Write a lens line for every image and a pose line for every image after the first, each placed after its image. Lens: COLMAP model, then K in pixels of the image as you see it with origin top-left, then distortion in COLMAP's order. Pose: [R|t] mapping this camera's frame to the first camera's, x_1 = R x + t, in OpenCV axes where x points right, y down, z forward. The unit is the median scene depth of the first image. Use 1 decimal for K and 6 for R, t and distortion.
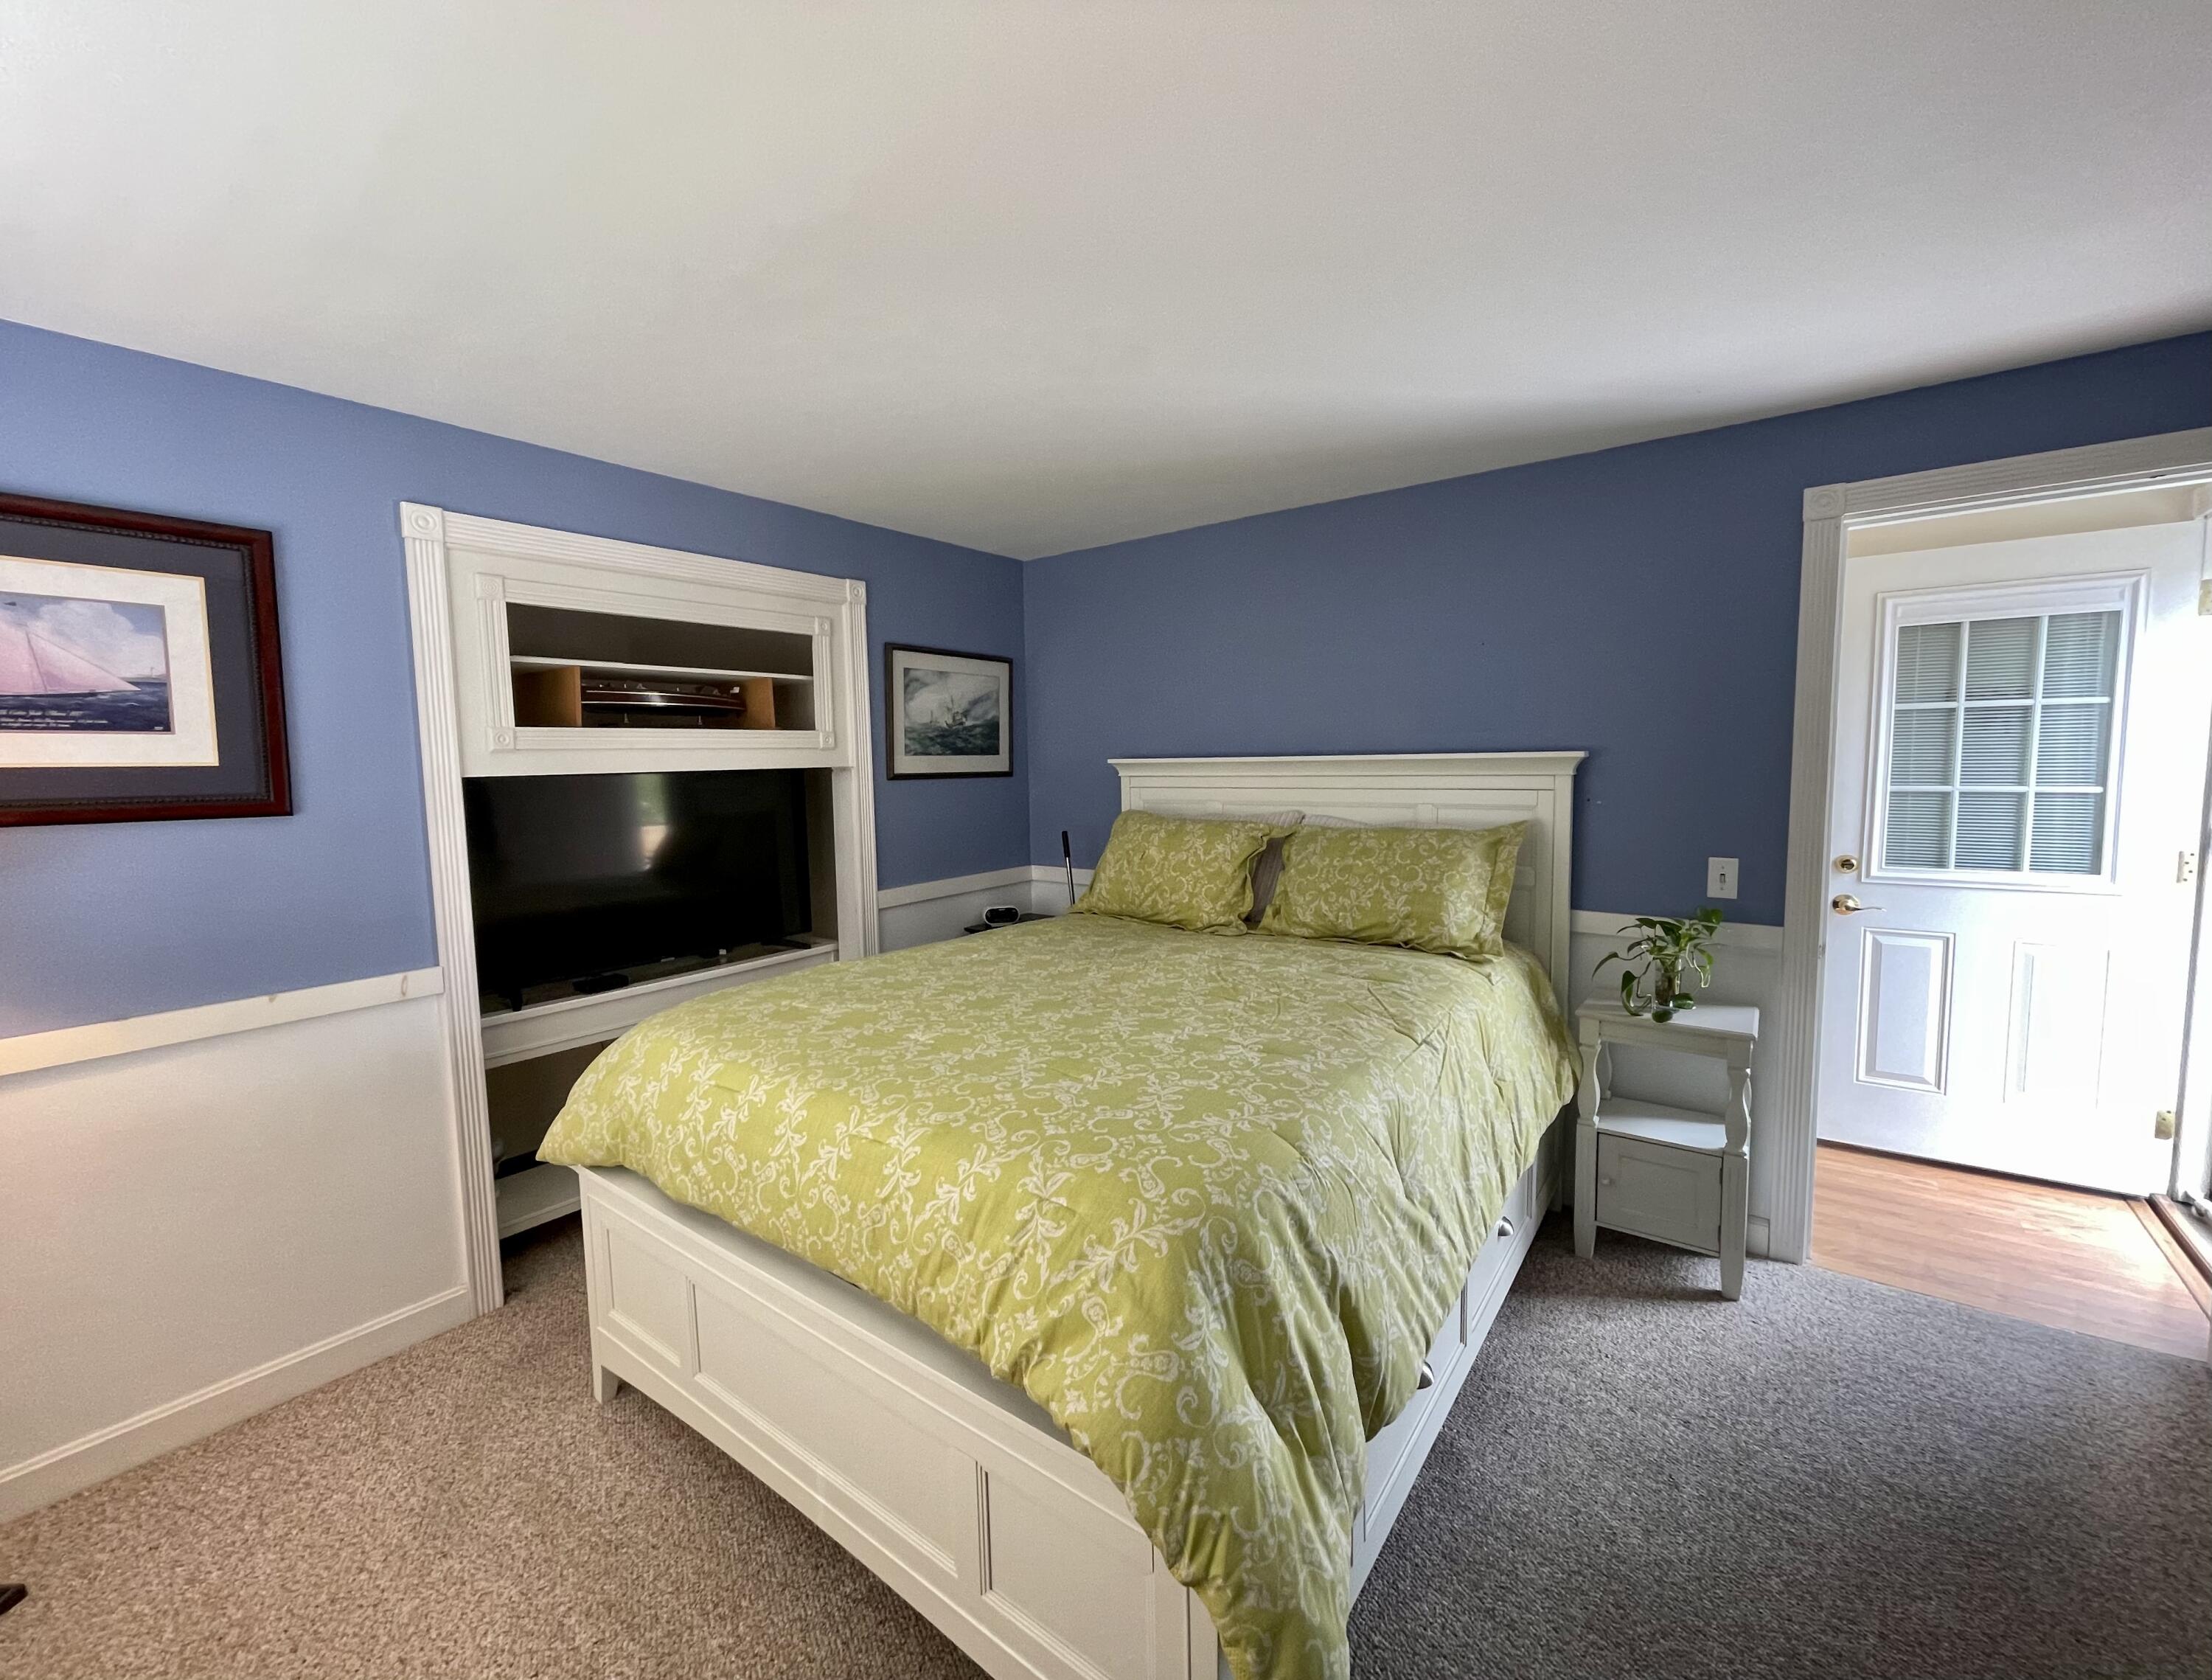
lens RADIAL K [[905.4, 0, 1083.6], [0, 905.4, 834.2], [0, 0, 1]] dist [-0.003215, 0.000064]
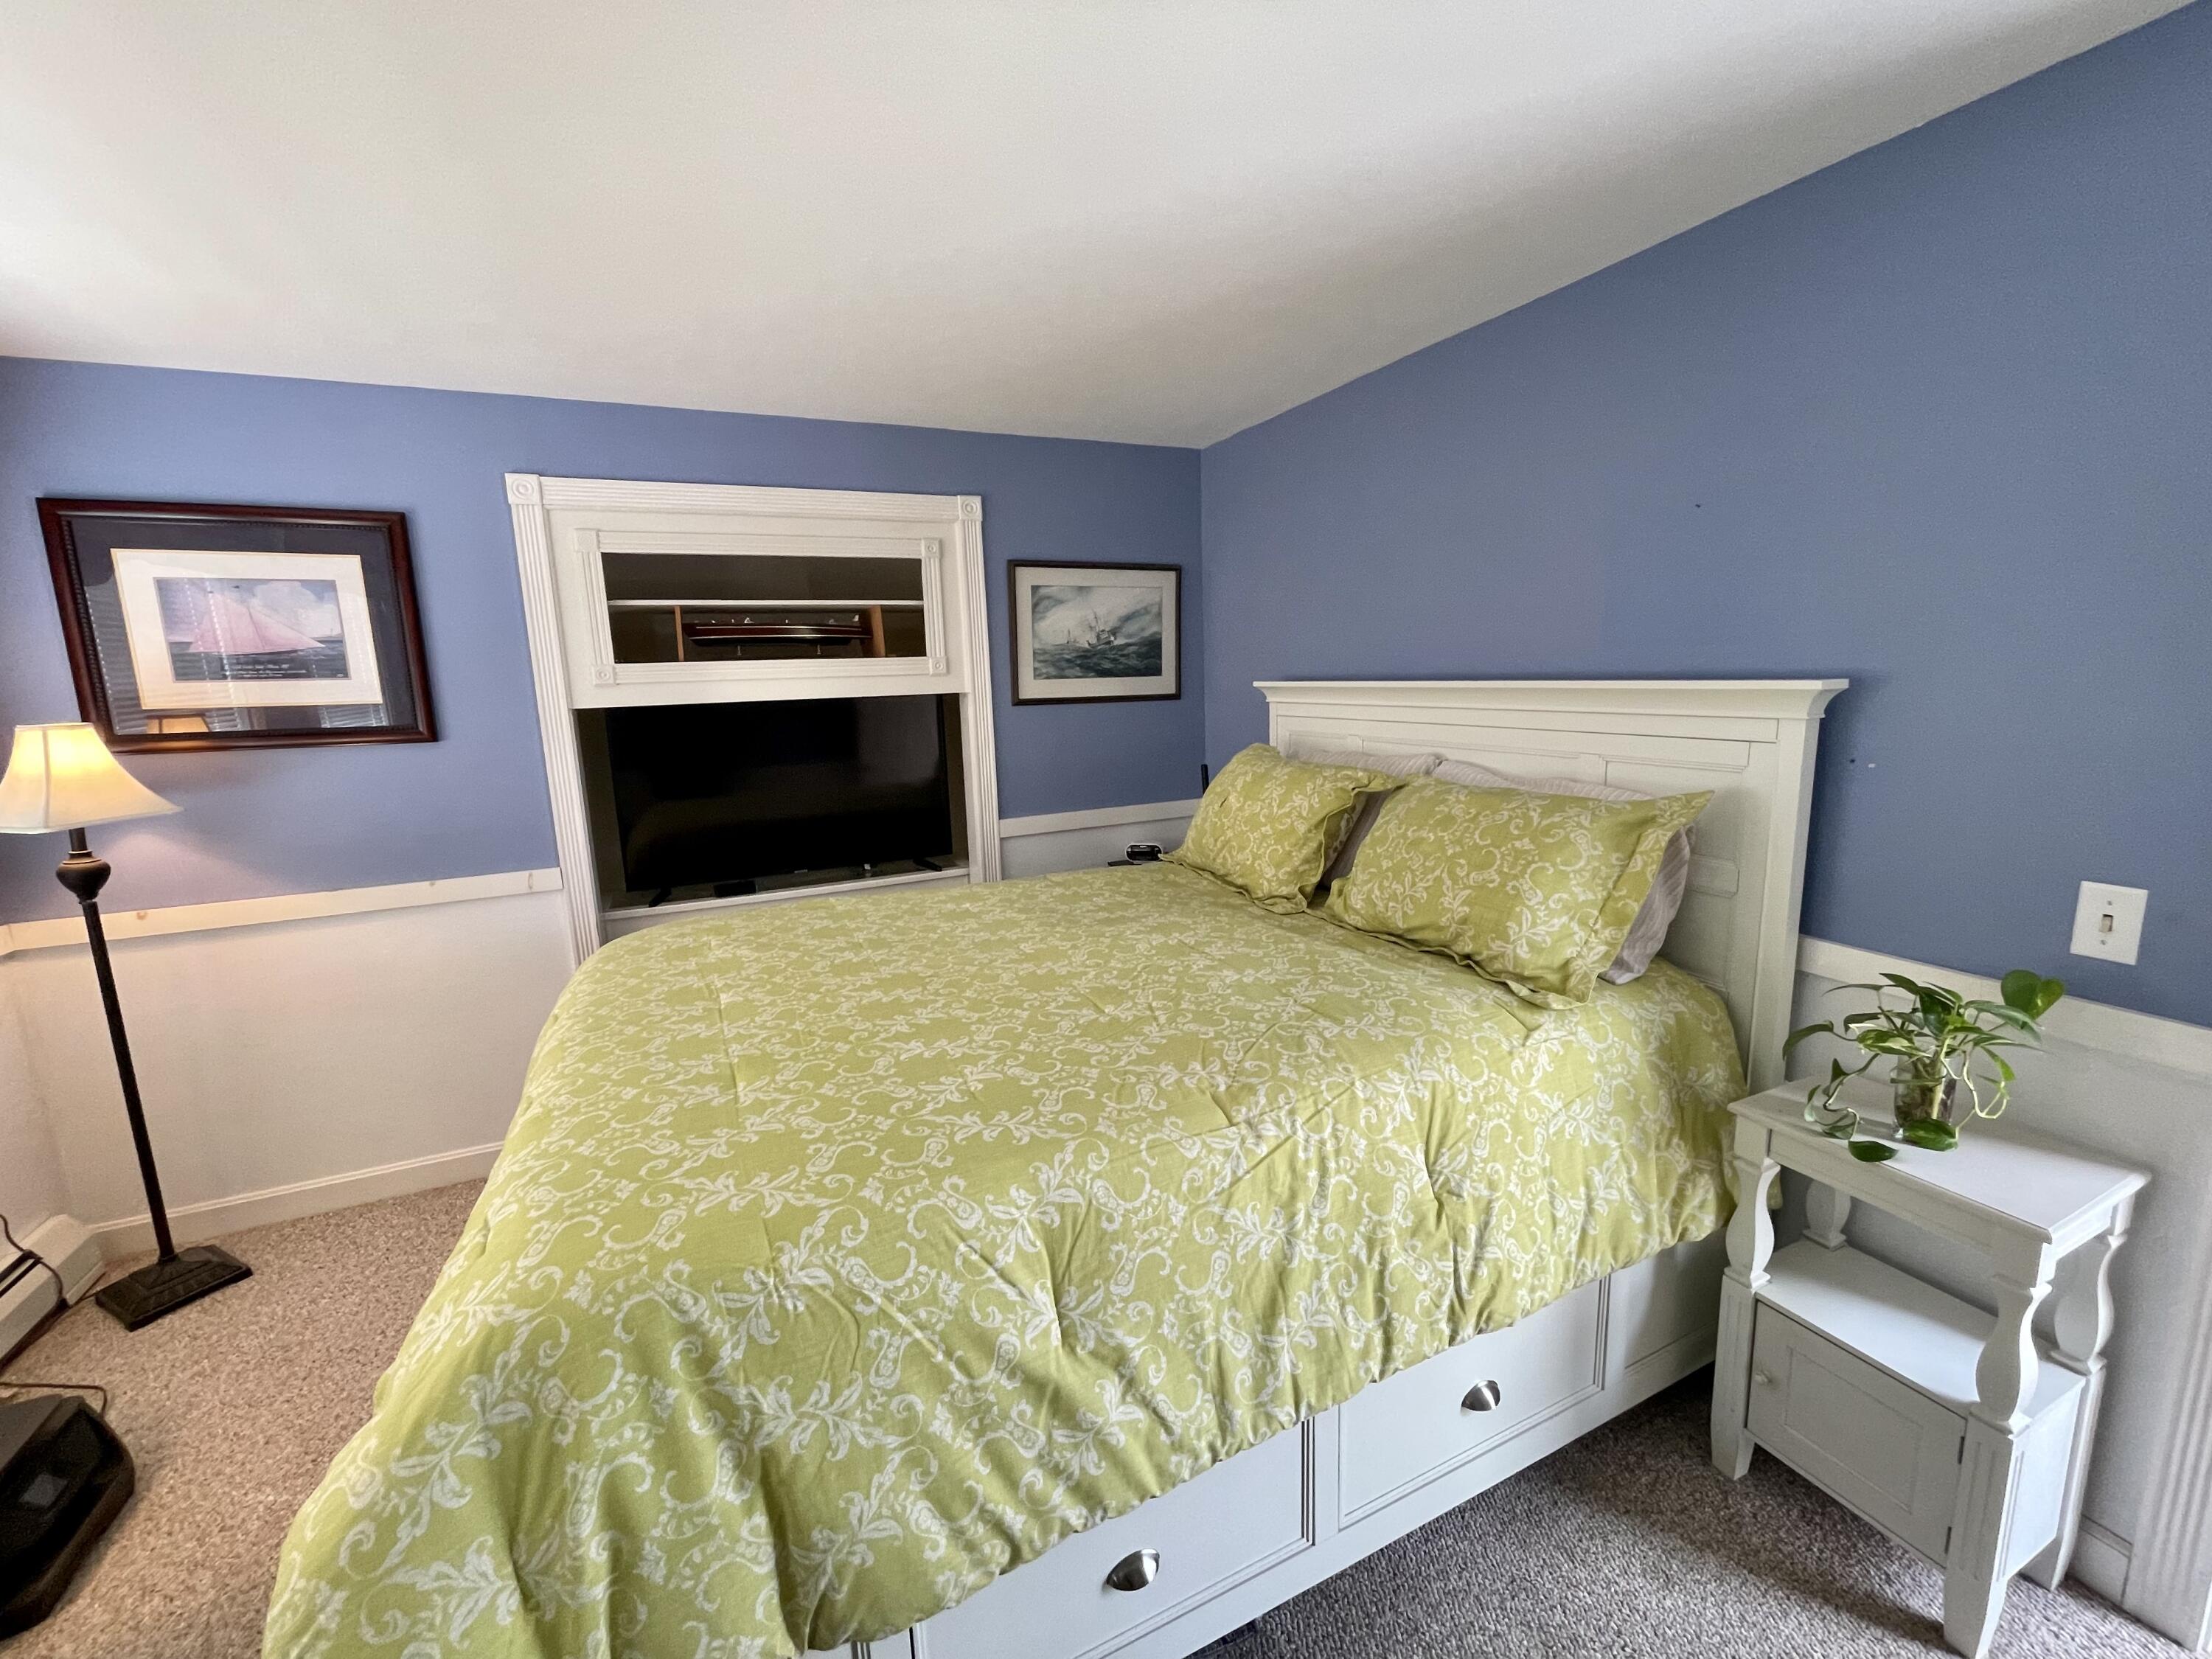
lens RADIAL K [[892.8, 0, 1099.5], [0, 892.8, 822.6], [0, 0, 1]] dist [-0.001557, -0.000202]
pose [[0.882755, 0.070912, -0.464451, 0.419186], [-0.025516, 0.994321, 0.103315, -0.048414], [0.469140, -0.079351, 0.879552, 0.262800]]
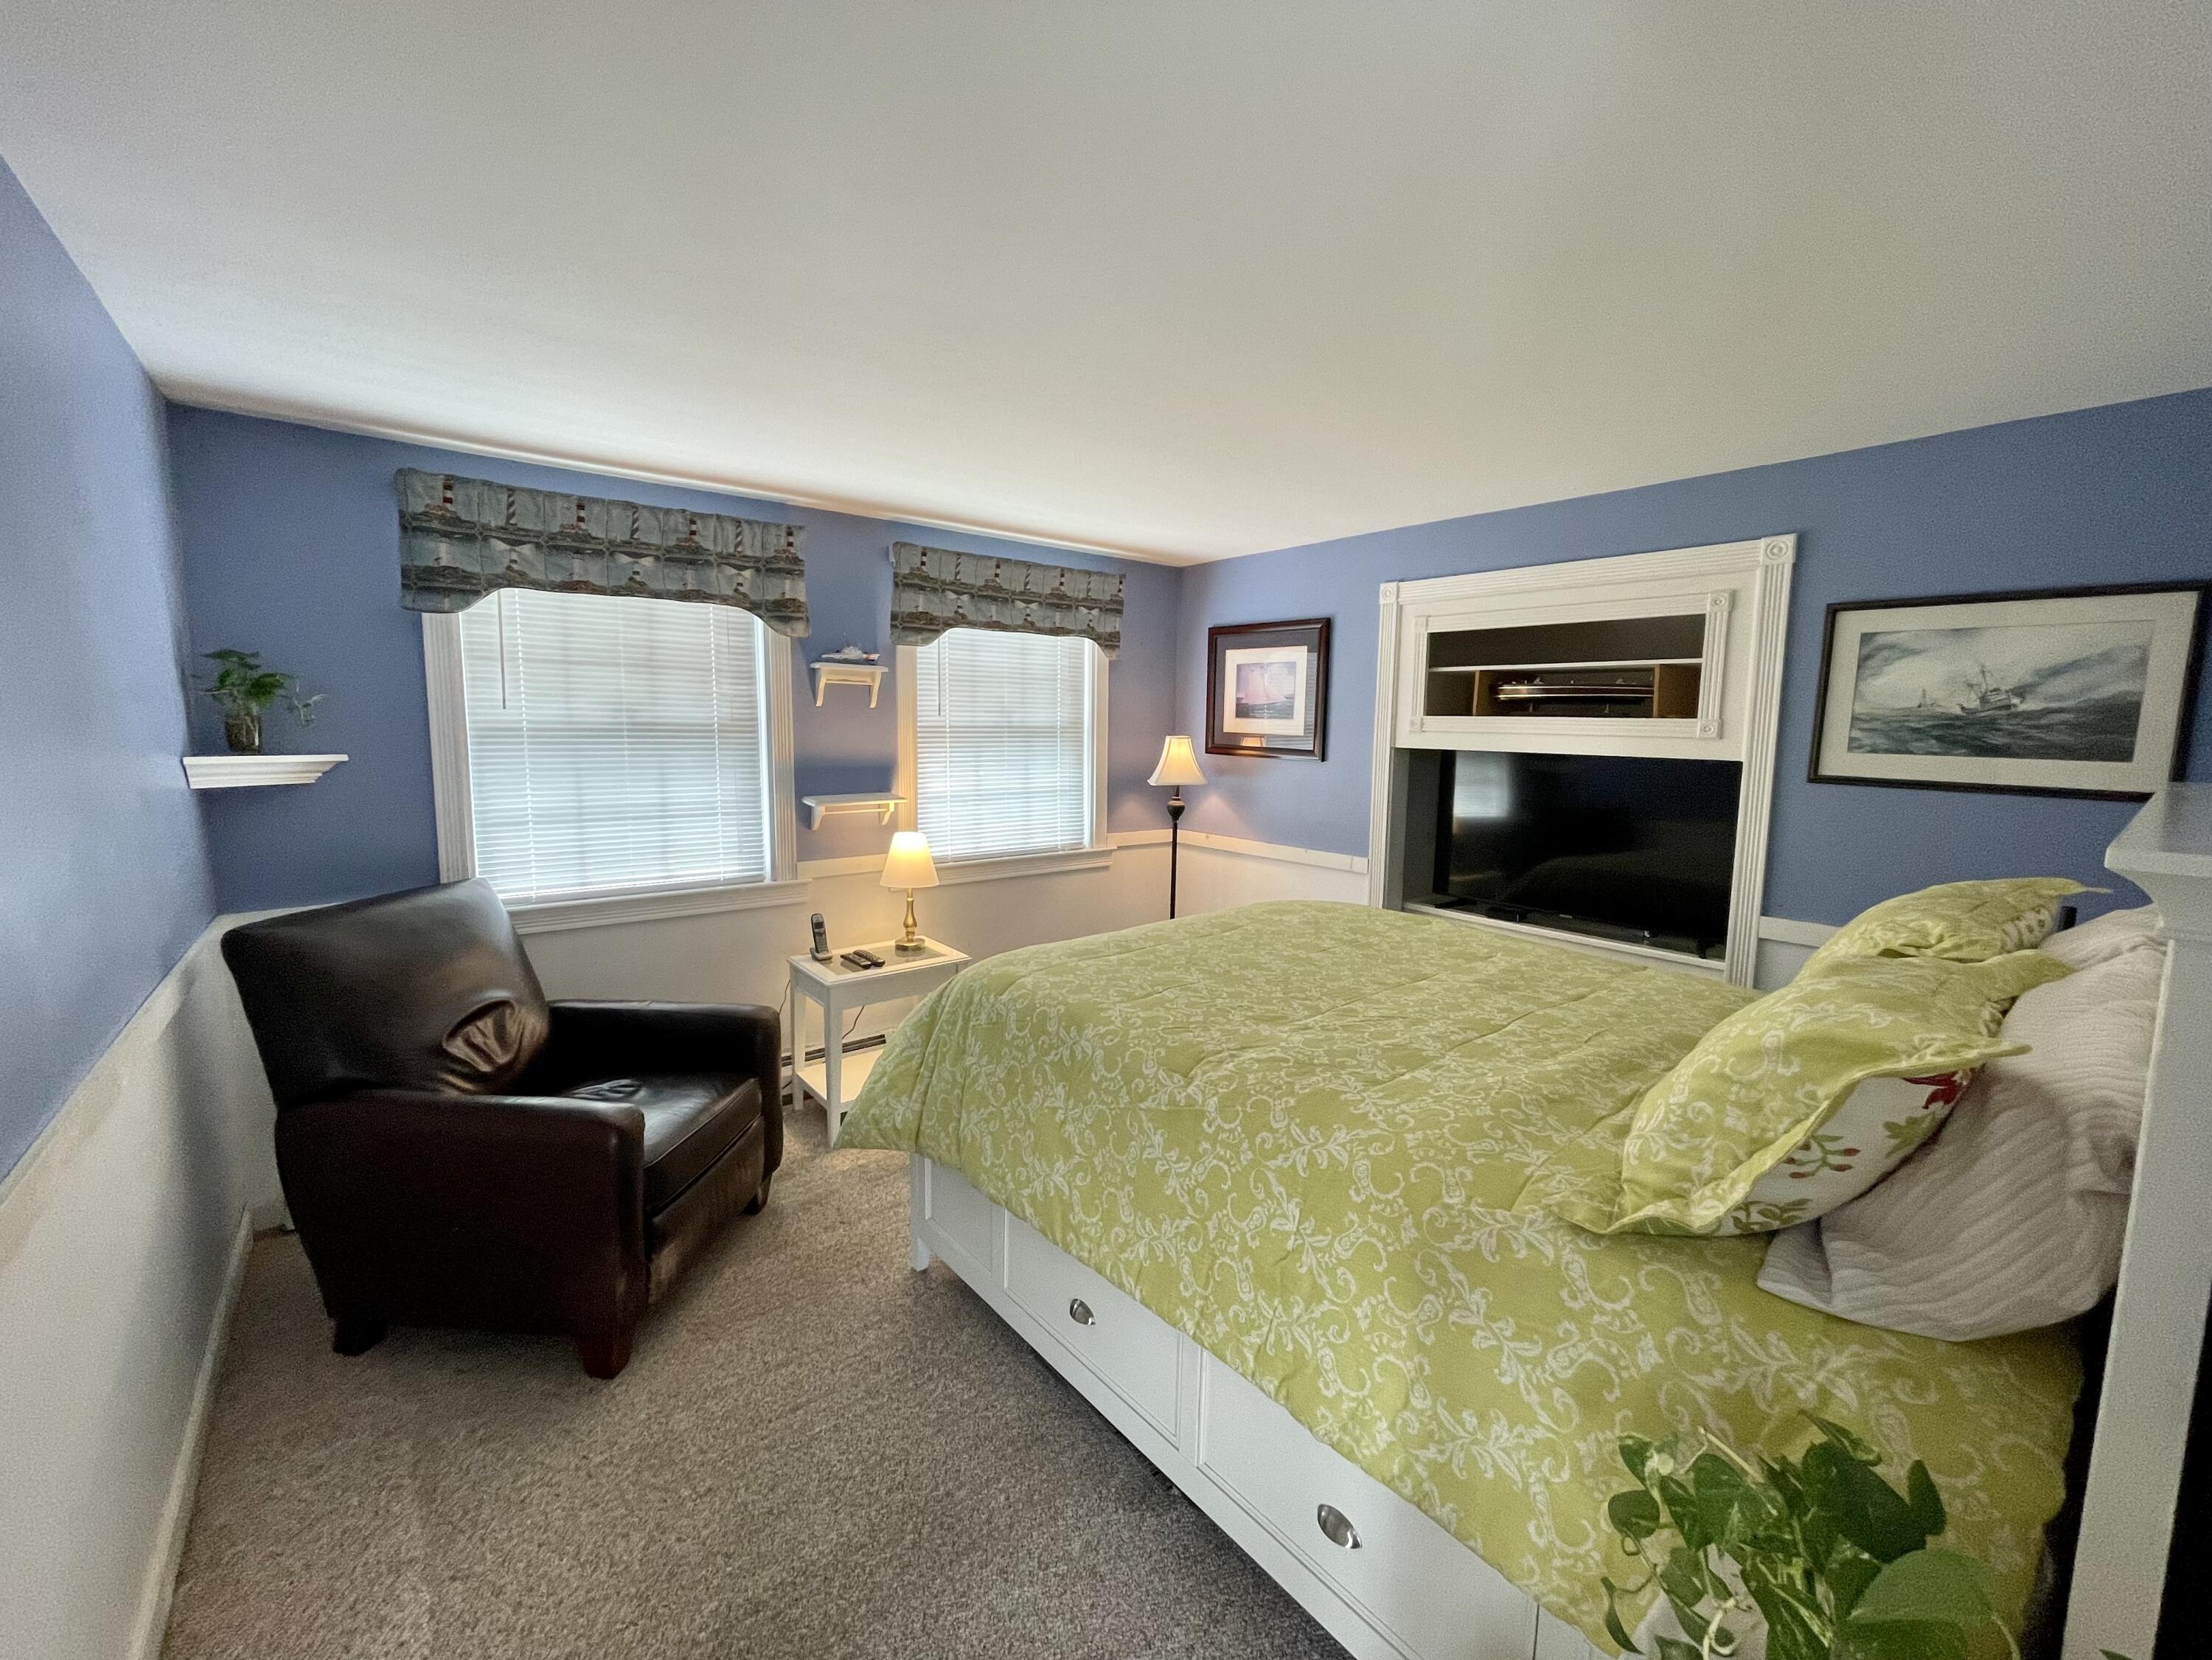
lens RADIAL K [[892.8, 0, 1098.1], [0, 892.8, 816.9], [0, 0, 1]] dist [-0.001557, -0.000202]
pose [[-0.236269, 0.121093, -0.964113, 0.891079], [-0.095405, 0.984519, 0.147037, -0.112412], [0.966993, 0.126721, -0.221058, 0.773897]]
